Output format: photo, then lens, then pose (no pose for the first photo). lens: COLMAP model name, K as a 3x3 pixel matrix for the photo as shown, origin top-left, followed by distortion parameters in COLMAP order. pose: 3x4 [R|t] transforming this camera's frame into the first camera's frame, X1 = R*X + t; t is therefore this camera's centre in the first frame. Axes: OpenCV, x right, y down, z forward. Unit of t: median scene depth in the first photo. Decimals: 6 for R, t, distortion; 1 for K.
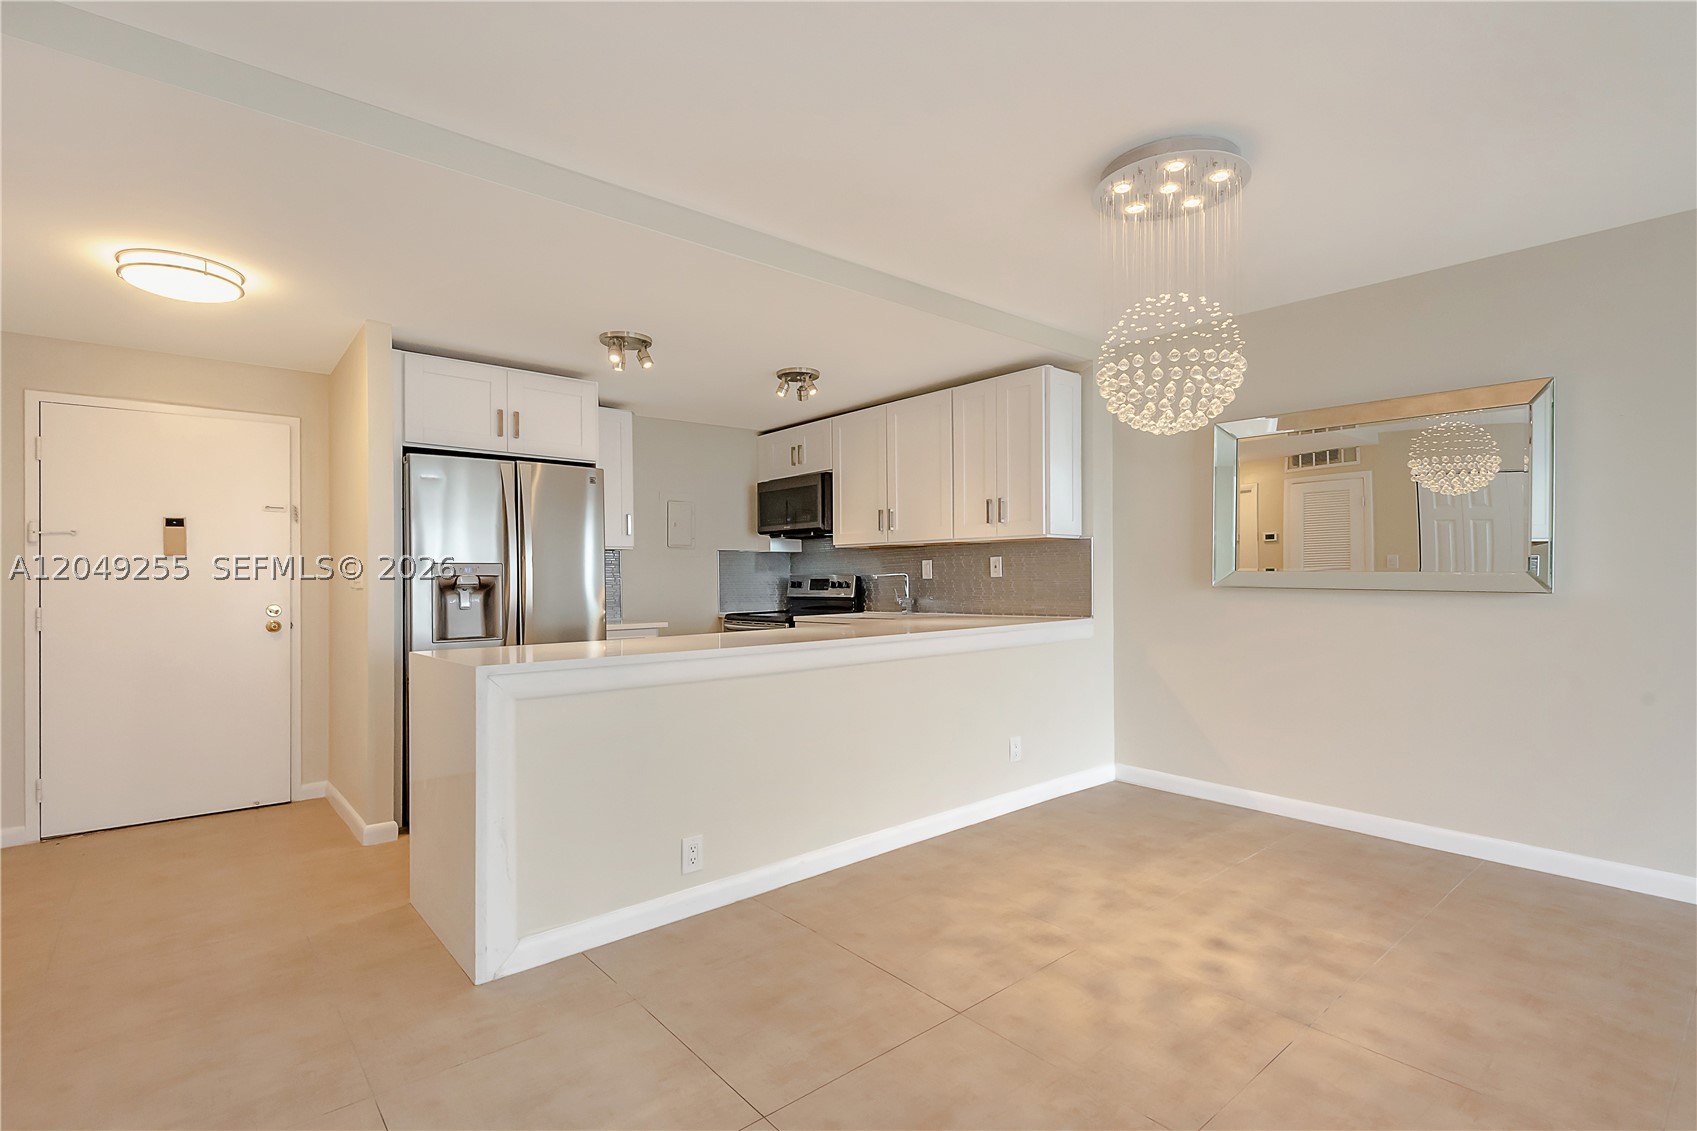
lens RADIAL K [[794.6, 0, 846.1], [0, 794.6, 561.8], [0, 0, 1]] dist [0.031446, -0.013680]
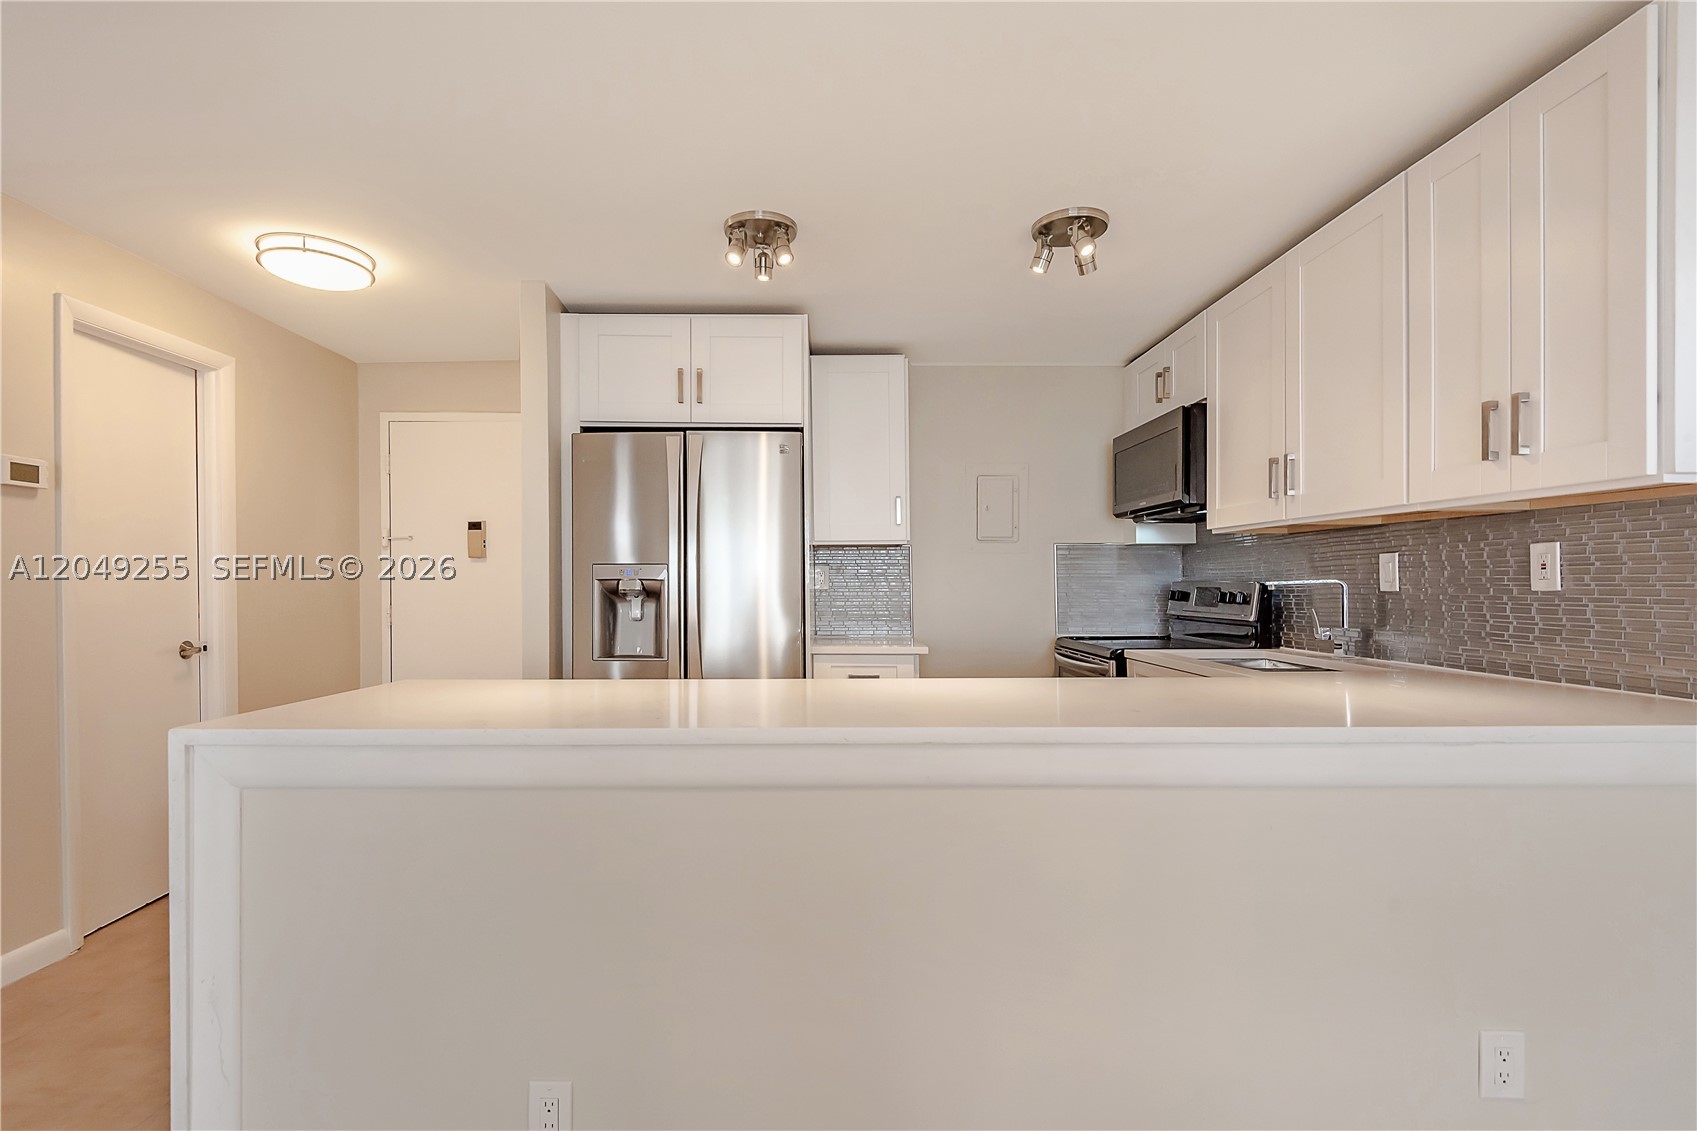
lens RADIAL K [[794.6, 0, 825.9], [0, 794.6, 584.0], [0, 0, 1]] dist [0.031446, -0.013680]
pose [[0.771468, 0.011688, -0.636161, 0.189514], [0.005411, 0.999675, 0.024929, 0.003088], [0.636245, -0.022674, 0.771154, 0.489491]]
